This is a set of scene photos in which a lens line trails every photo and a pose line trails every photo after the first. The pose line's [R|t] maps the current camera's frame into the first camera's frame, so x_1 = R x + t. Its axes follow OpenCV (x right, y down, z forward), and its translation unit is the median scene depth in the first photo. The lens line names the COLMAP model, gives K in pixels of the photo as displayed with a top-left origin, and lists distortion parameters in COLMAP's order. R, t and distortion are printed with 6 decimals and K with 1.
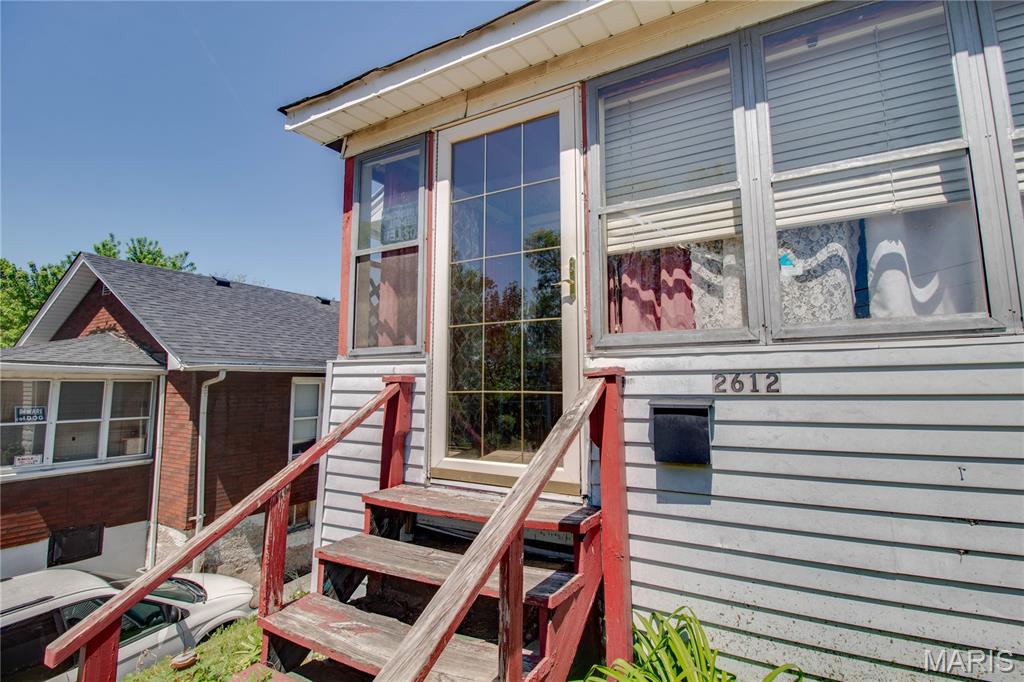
lens RADIAL K [[502.7, 0, 511.9], [0, 502.7, 330.4], [0, 0, 1]] dist [-0.002981, -0.000089]
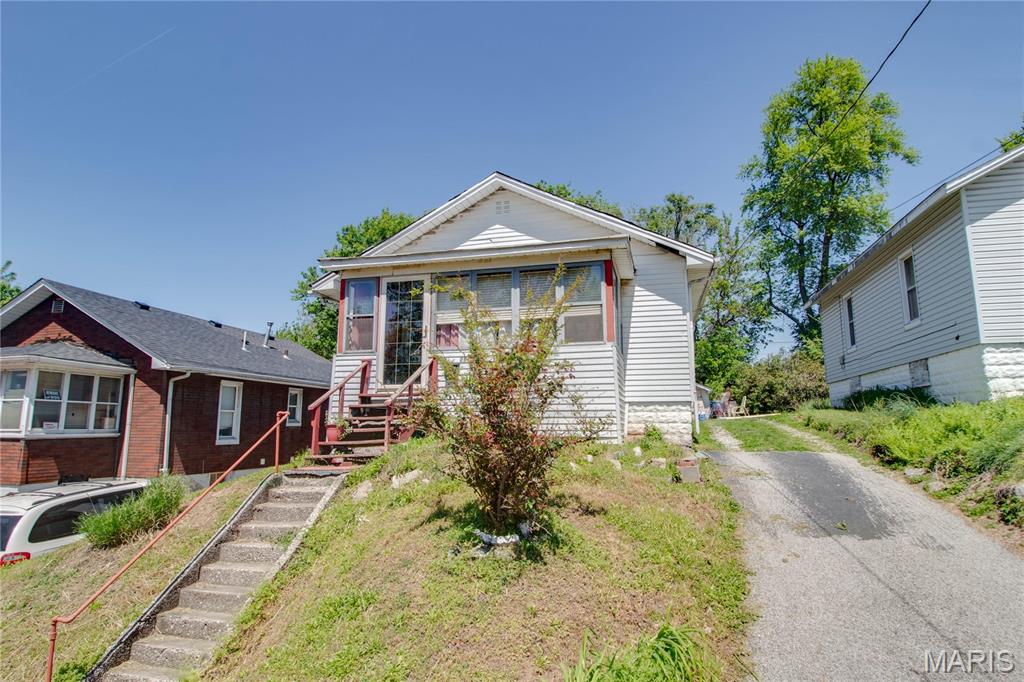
lens RADIAL K [[506.4, 0, 509.1], [0, 506.4, 343.4], [0, 0, 1]] dist [-0.004124, -0.003782]
pose [[0.958395, 0.045867, 0.281735, -0.269263], [-0.034271, 0.998356, -0.045954, 0.106330], [-0.283379, 0.034387, 0.958391, -2.174159]]
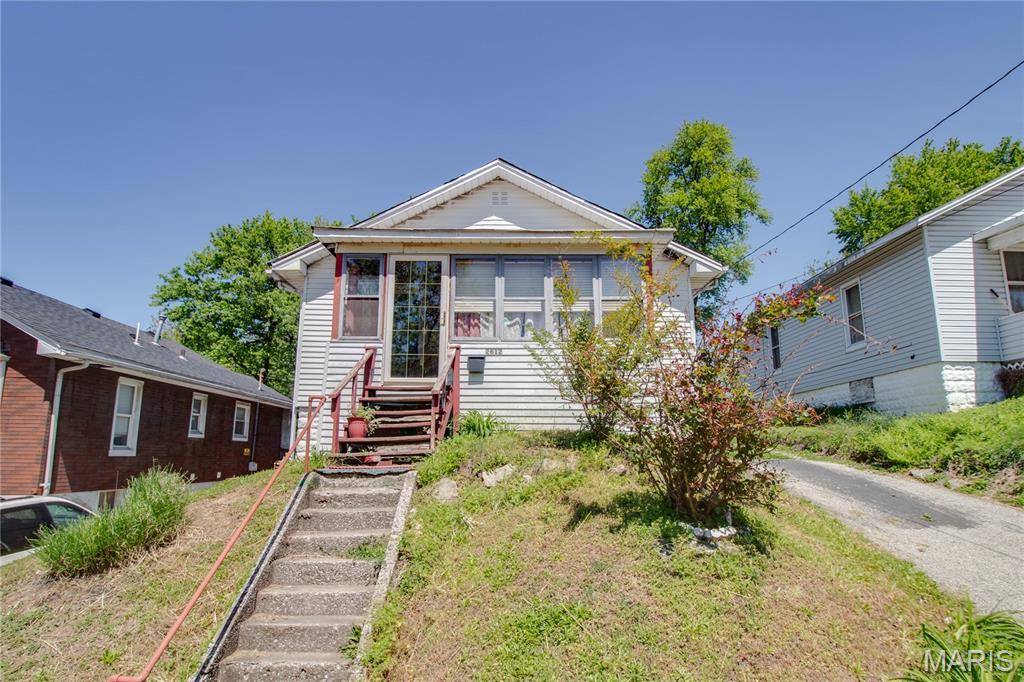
lens RADIAL K [[506.4, 0, 507.2], [0, 506.4, 358.0], [0, 0, 1]] dist [-0.004124, -0.003782]
pose [[0.869085, 0.095363, 0.485384, -0.882623], [-0.066764, 0.994876, -0.075921, 0.299992], [-0.490137, 0.033576, 0.870999, -1.613456]]
